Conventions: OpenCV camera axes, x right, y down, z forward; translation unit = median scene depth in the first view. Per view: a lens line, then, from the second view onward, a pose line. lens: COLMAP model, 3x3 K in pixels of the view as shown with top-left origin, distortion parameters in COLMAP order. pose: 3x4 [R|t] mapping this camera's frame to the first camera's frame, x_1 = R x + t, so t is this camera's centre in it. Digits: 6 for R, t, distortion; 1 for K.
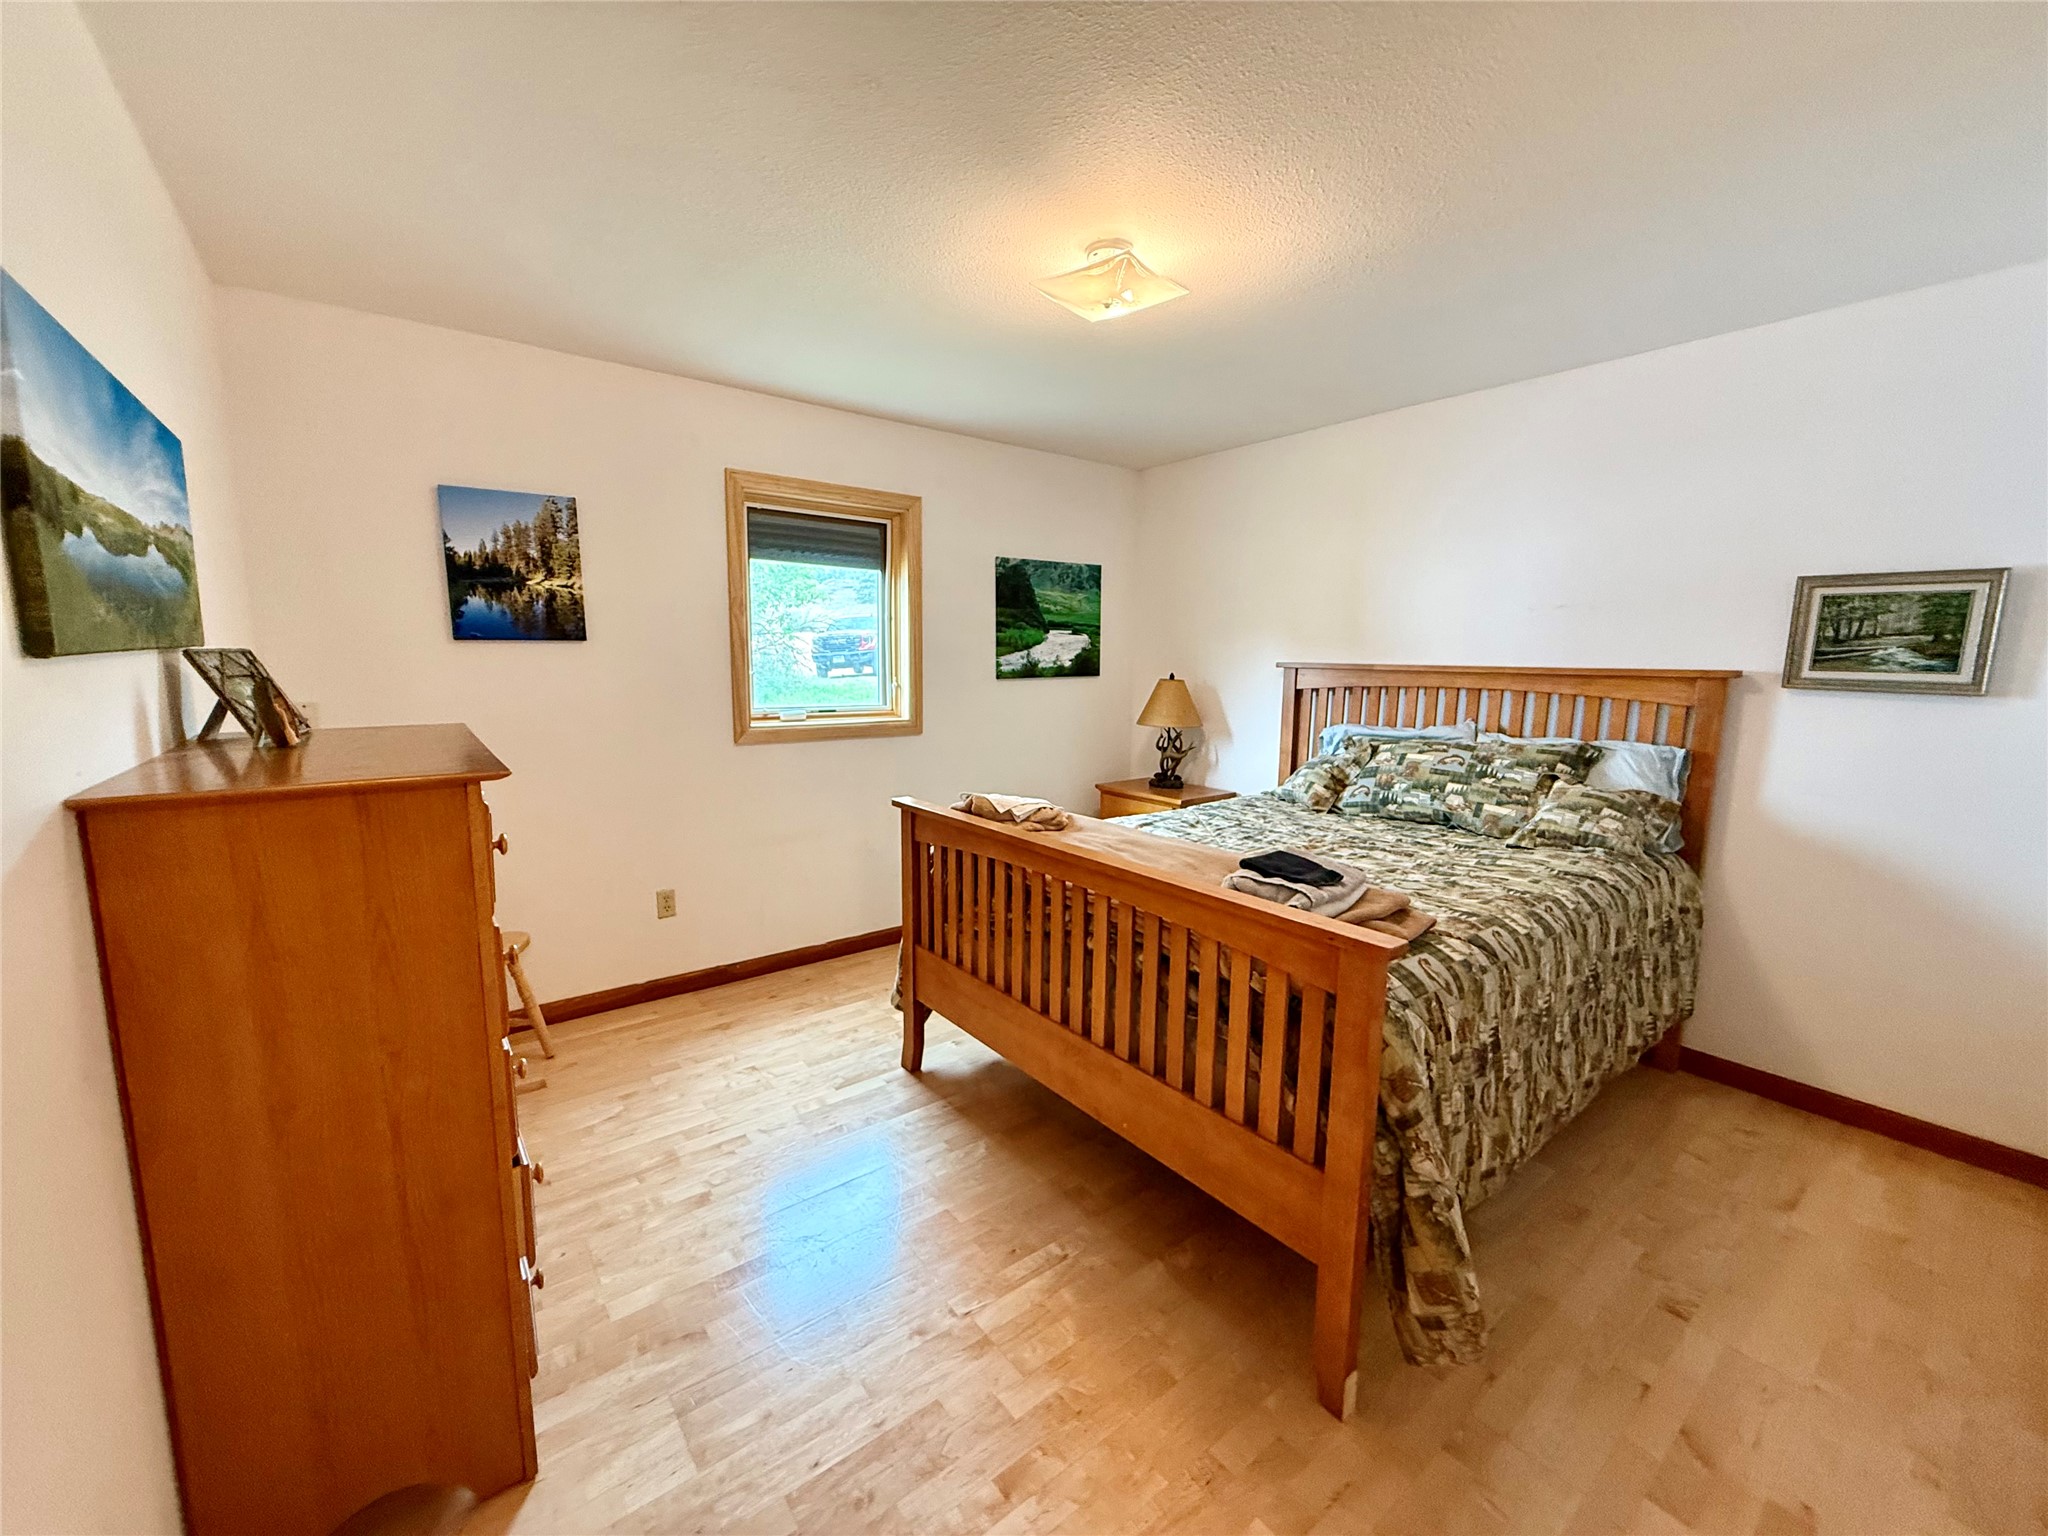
lens RADIAL K [[817.1, 0, 1022.8], [0, 817.1, 770.8], [0, 0, 1]] dist [-0.001803, 0.000549]
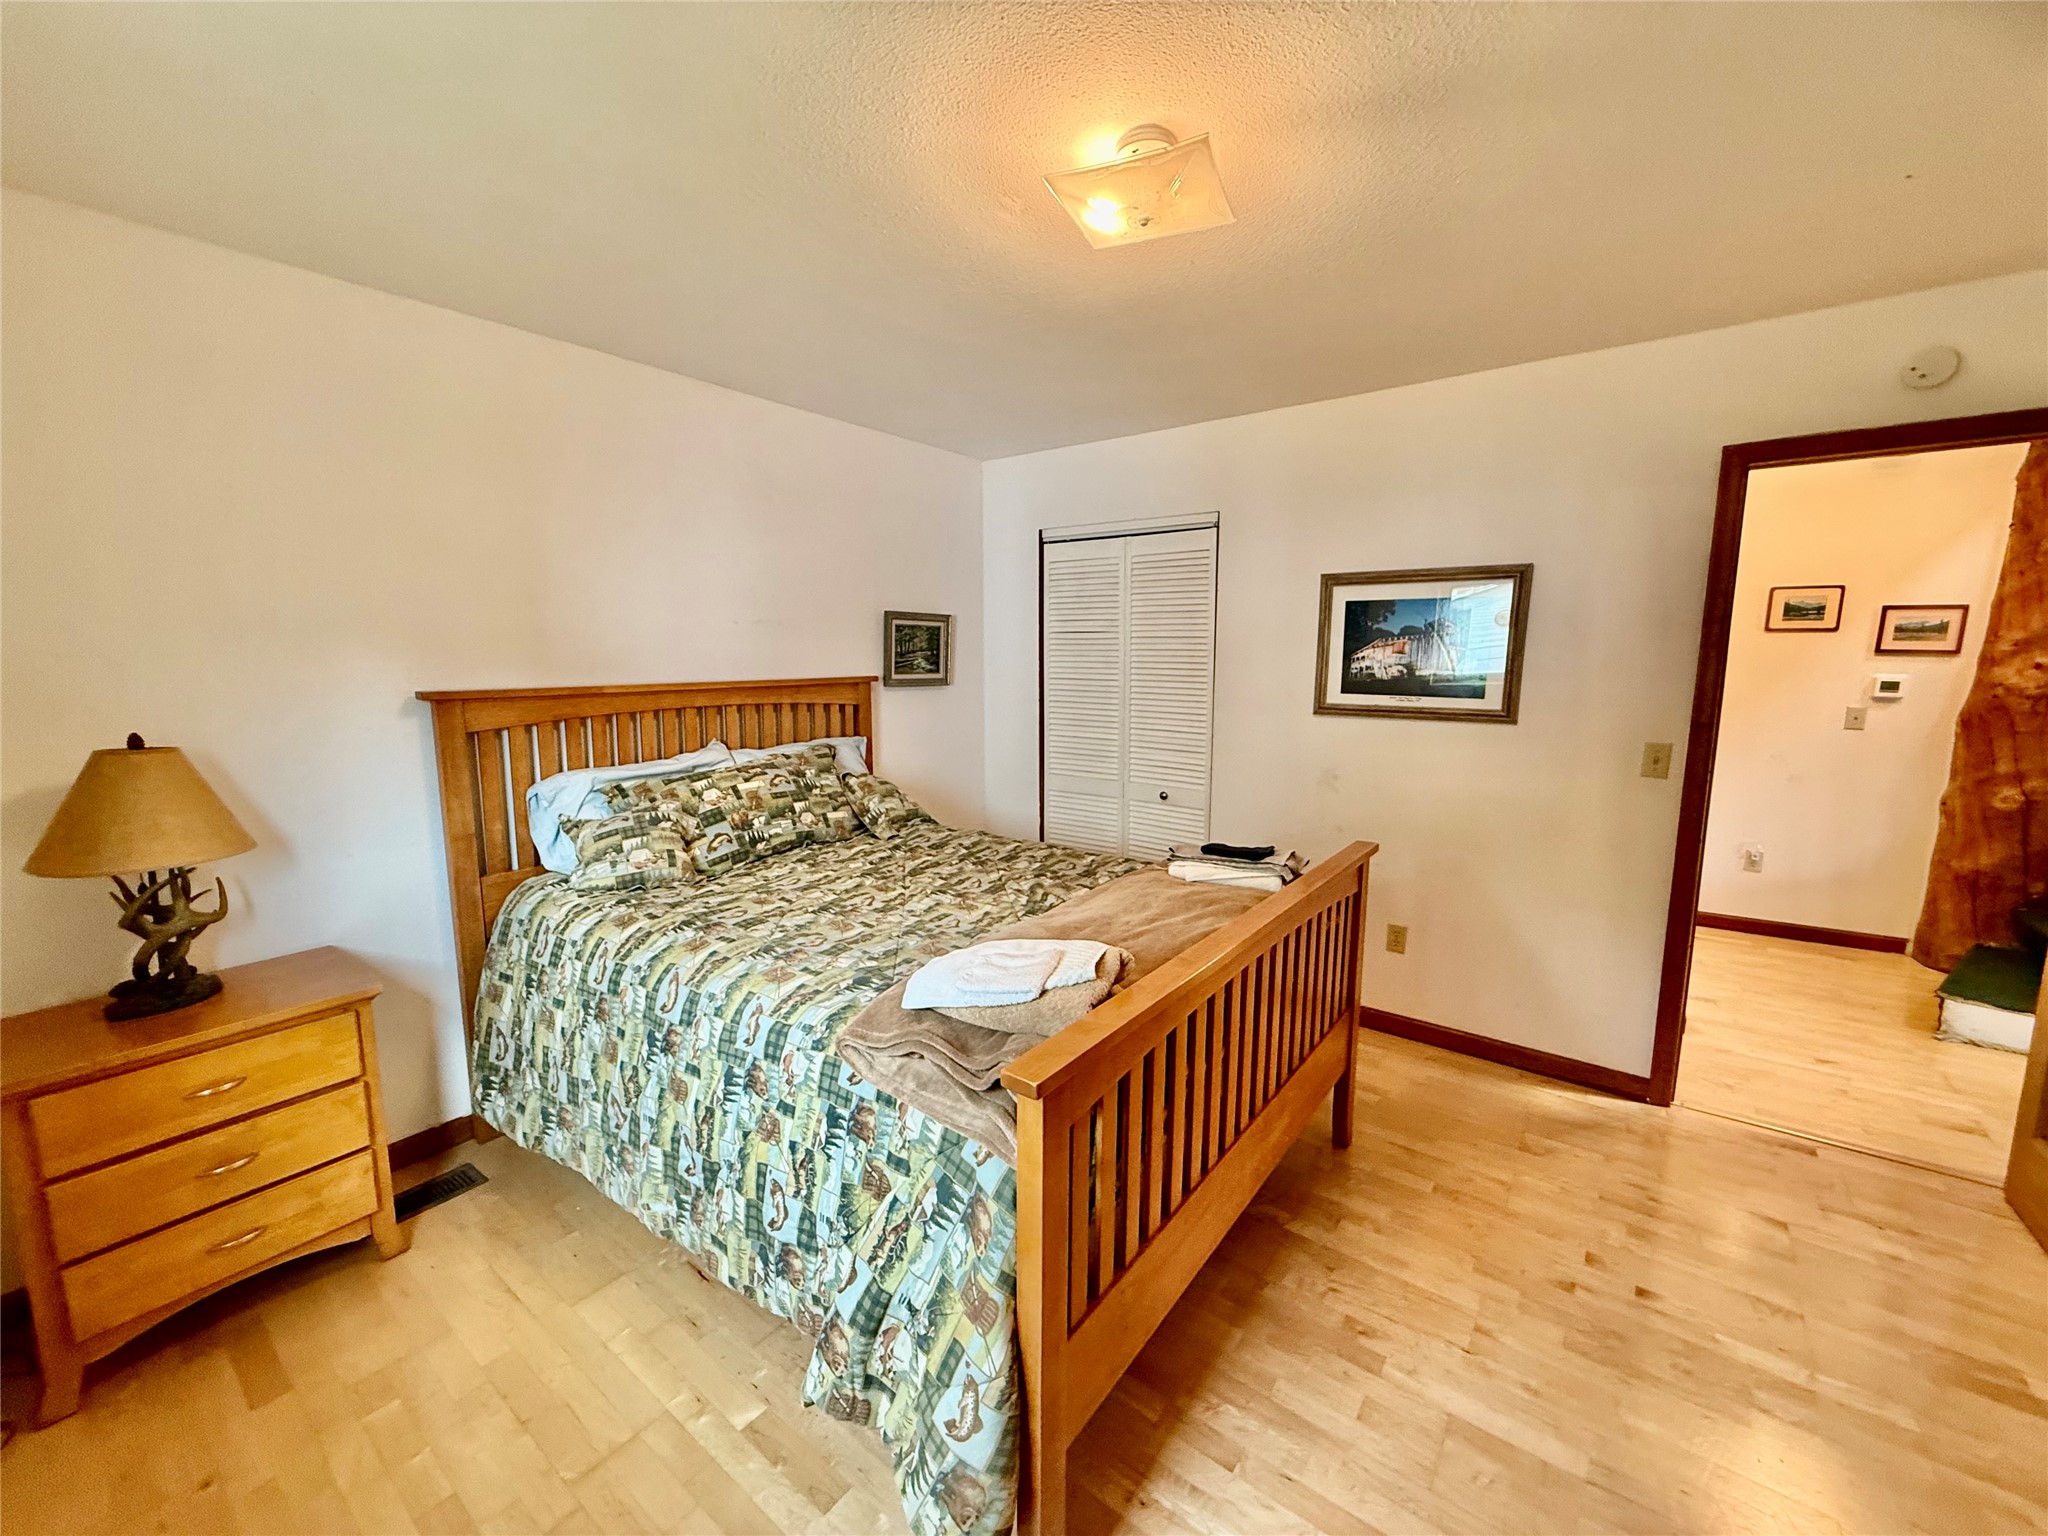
lens RADIAL K [[817.1, 0, 1017.9], [0, 817.1, 764.7], [0, 0, 1]] dist [-0.001803, 0.000549]
pose [[-0.282469, -0.146882, 0.947965, -0.471427], [0.129104, 0.973397, 0.189292, -0.181405], [-0.950549, 0.175855, -0.255991, 1.006330]]
